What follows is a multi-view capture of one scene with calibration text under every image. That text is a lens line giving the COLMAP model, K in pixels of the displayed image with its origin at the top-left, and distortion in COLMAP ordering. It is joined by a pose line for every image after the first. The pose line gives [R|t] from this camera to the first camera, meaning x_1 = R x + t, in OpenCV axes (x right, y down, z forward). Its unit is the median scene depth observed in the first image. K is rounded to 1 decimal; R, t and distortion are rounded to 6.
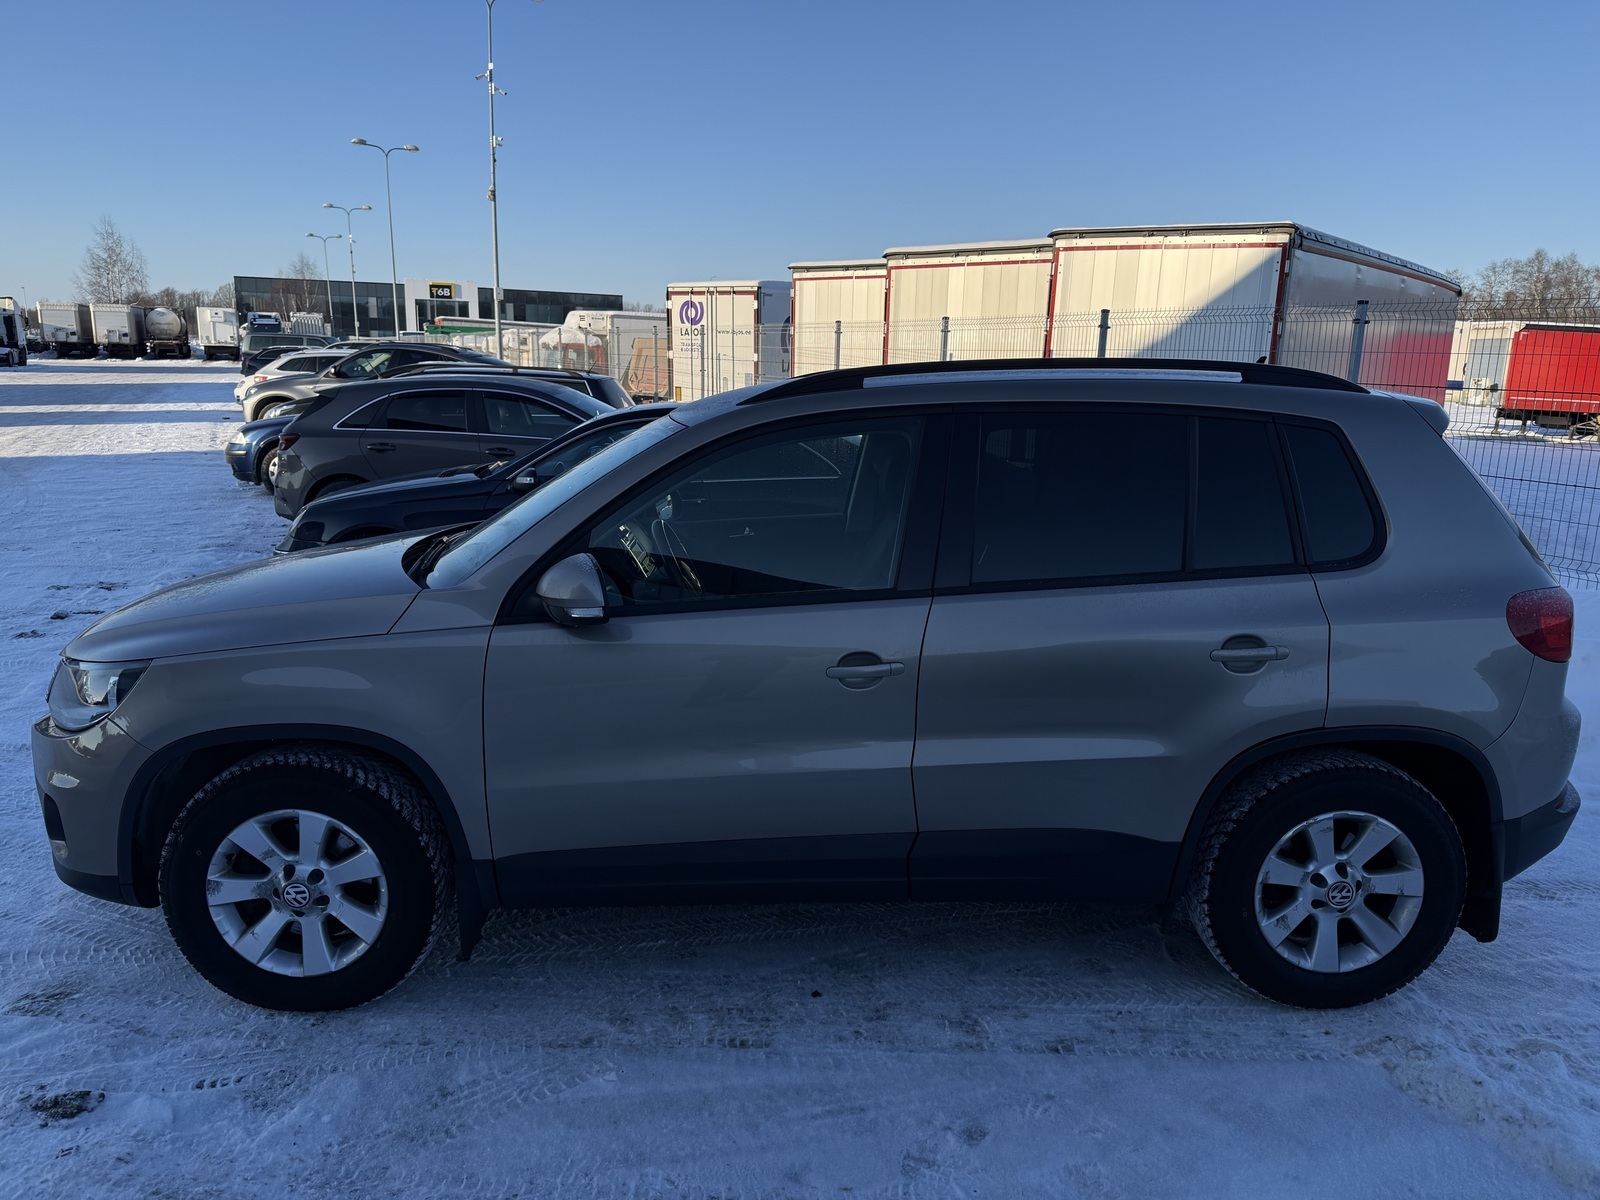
lens RADIAL K [[1120.2, 0, 800.9], [0, 1120.2, 598.5], [0, 0, 1]] dist [0.020435, -0.026808]
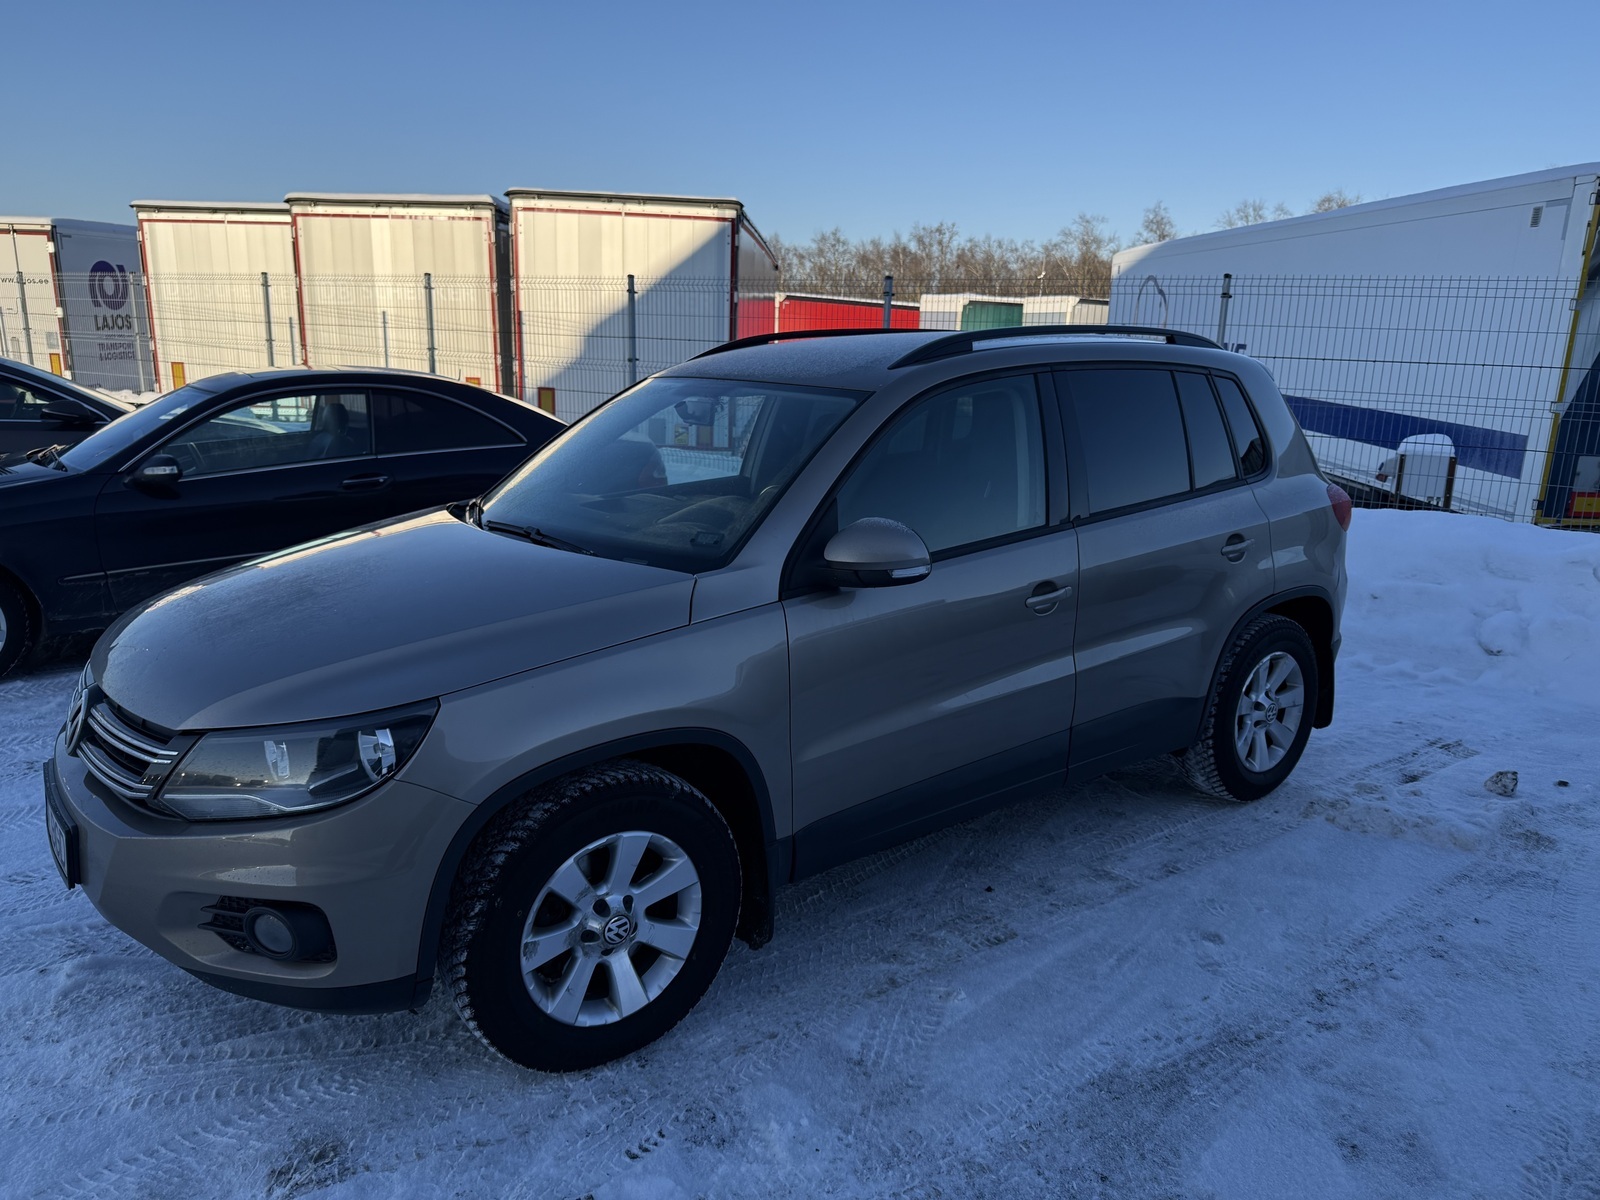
lens RADIAL K [[1120.2, 0, 803.0], [0, 1120.2, 606.2], [0, 0, 1]] dist [0.020435, -0.026808]
pose [[0.814423, -0.133257, 0.564763, -0.333004], [0.110778, 0.991079, 0.074098, -0.016127], [-0.569599, 0.002217, 0.821920, 0.078808]]
